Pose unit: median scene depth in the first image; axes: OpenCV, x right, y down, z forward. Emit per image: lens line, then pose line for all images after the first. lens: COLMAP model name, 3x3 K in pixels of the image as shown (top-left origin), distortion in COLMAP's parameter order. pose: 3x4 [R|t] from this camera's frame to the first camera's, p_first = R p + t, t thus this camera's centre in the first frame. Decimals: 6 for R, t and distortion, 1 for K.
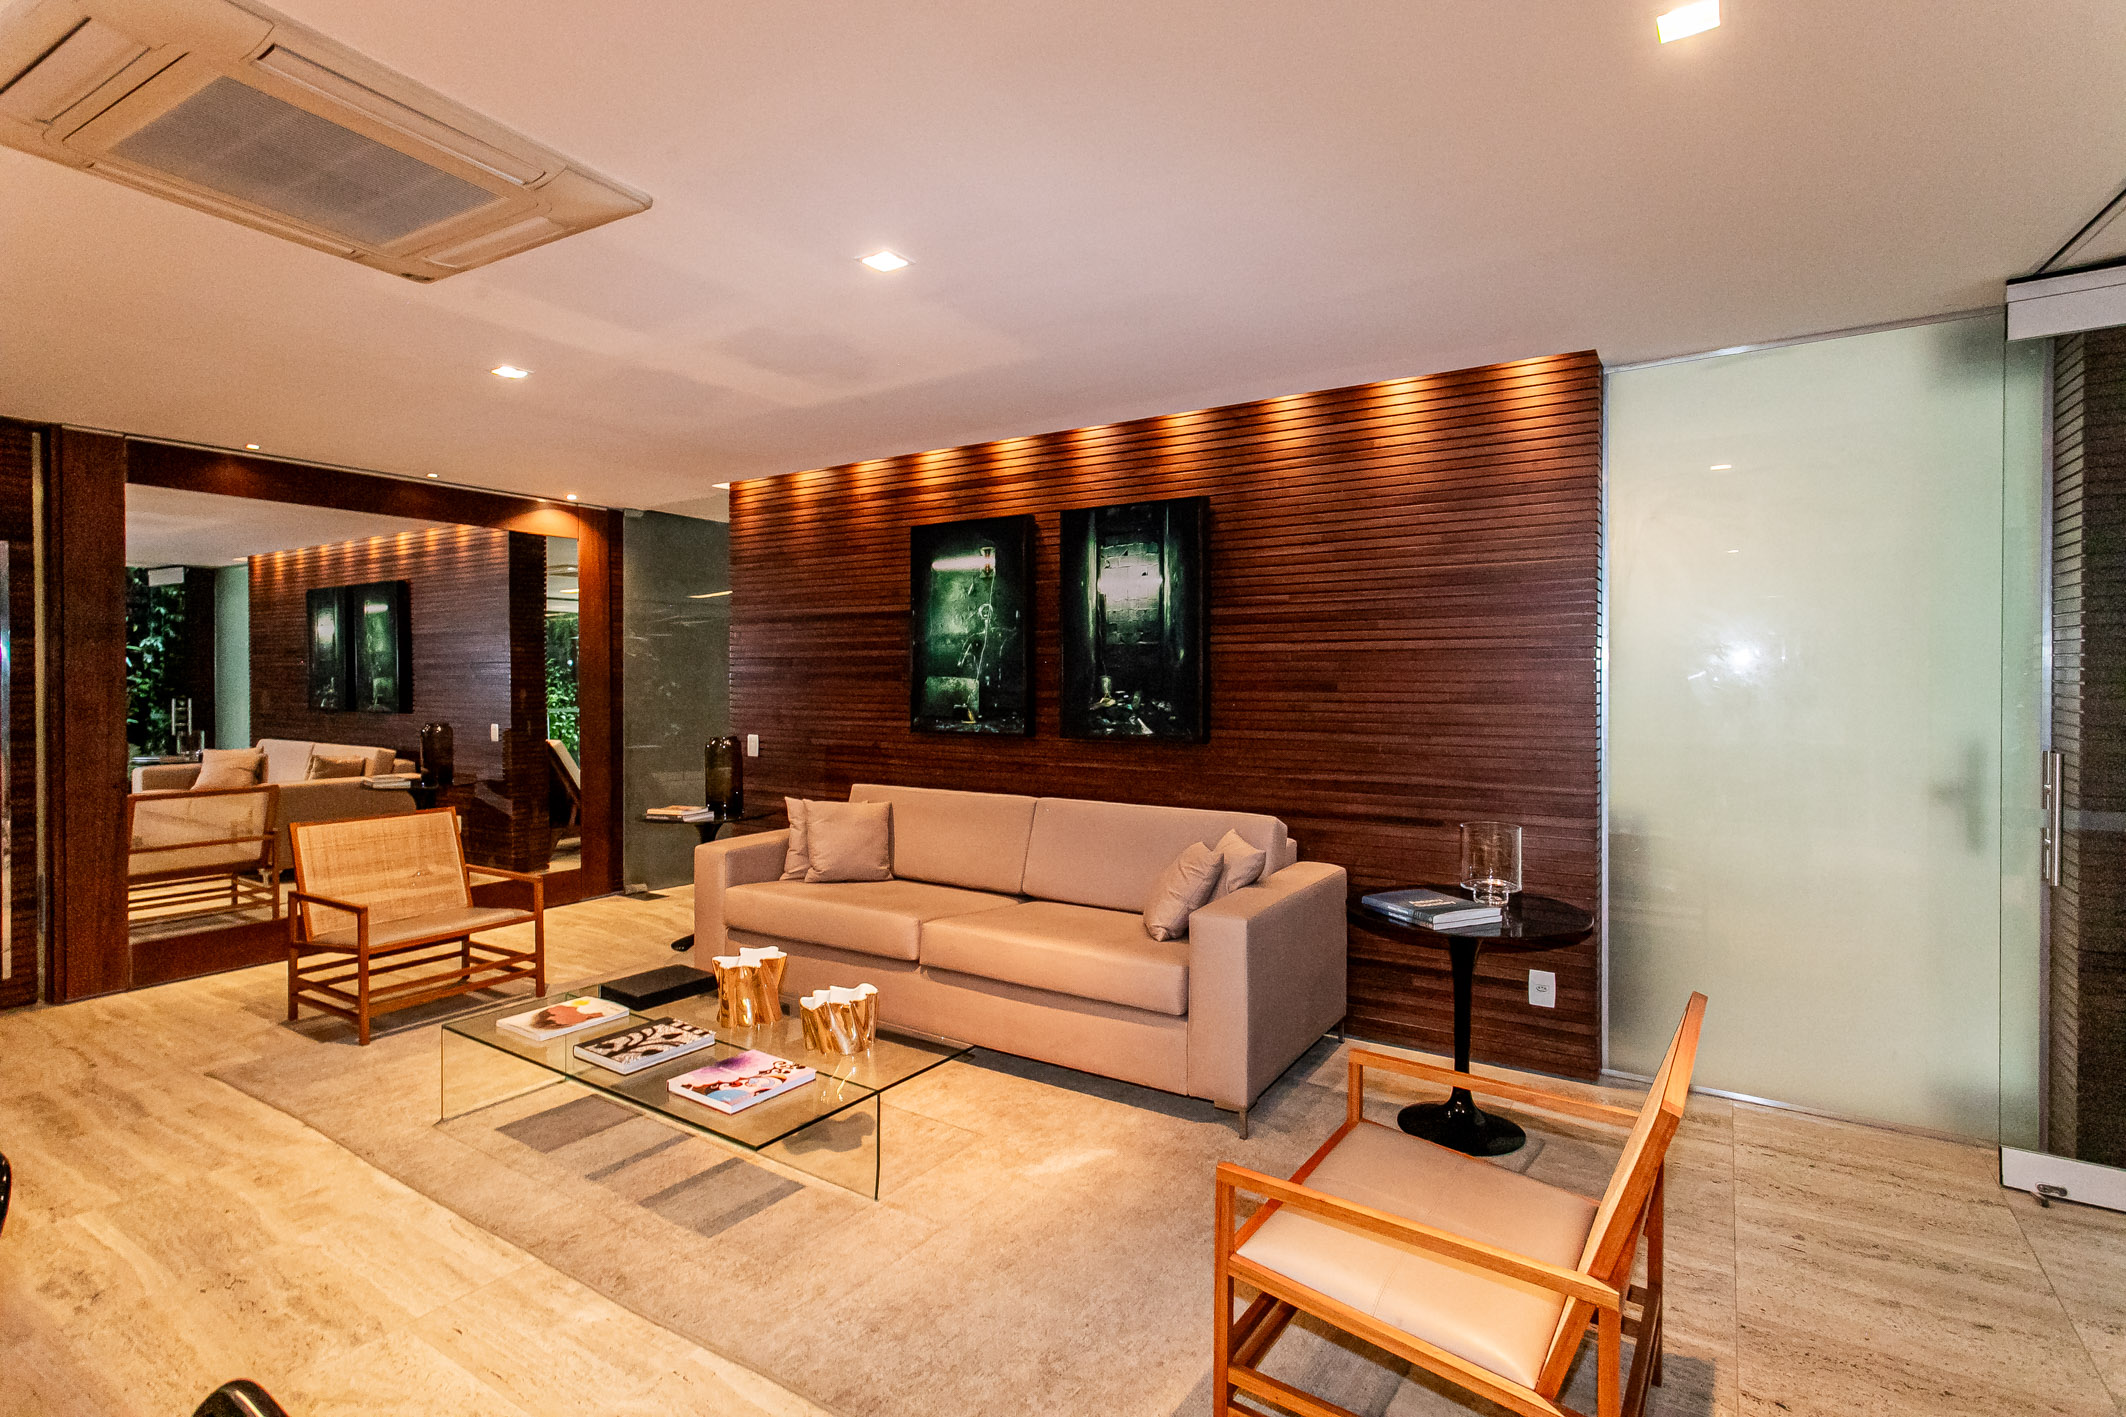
lens RADIAL K [[1031.2, 0, 1113.5], [0, 1031.2, 677.7], [0, 0, 1]] dist [0.001483, 0.000525]
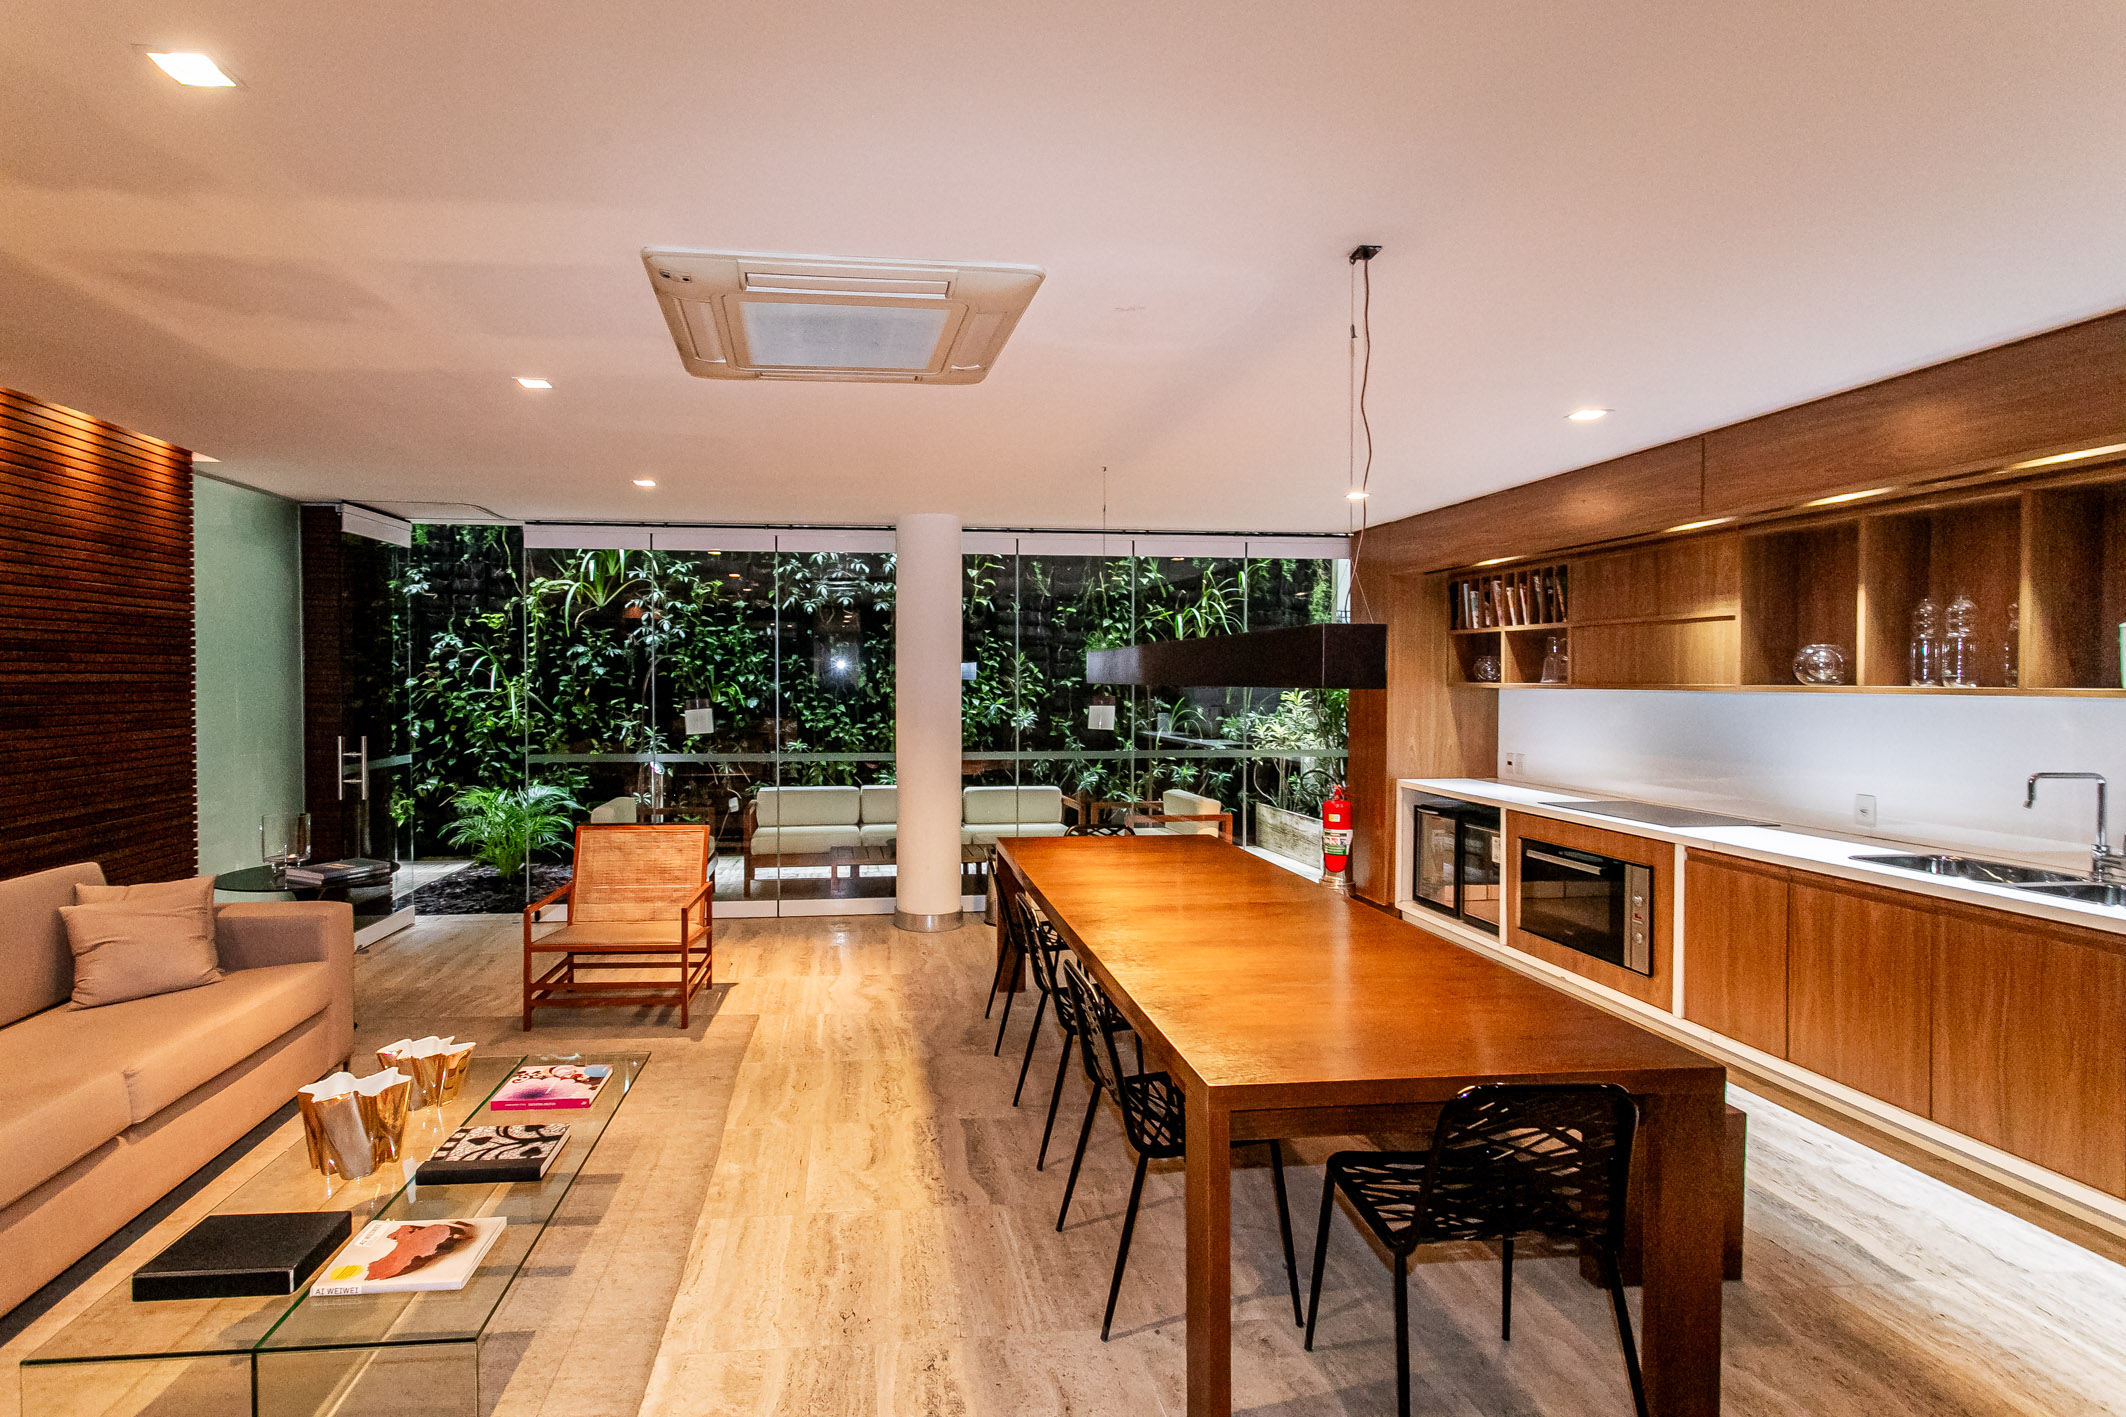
lens RADIAL K [[1073.9, 0, 967.7], [0, 1073.9, 698.6], [0, 0, 1]] dist [-0.001306, 0.000695]
pose [[-0.613933, -0.016547, 0.789184, -0.935524], [-0.001750, 0.999806, 0.019602, -0.029227], [-0.789356, 0.010653, -0.613843, 0.826792]]
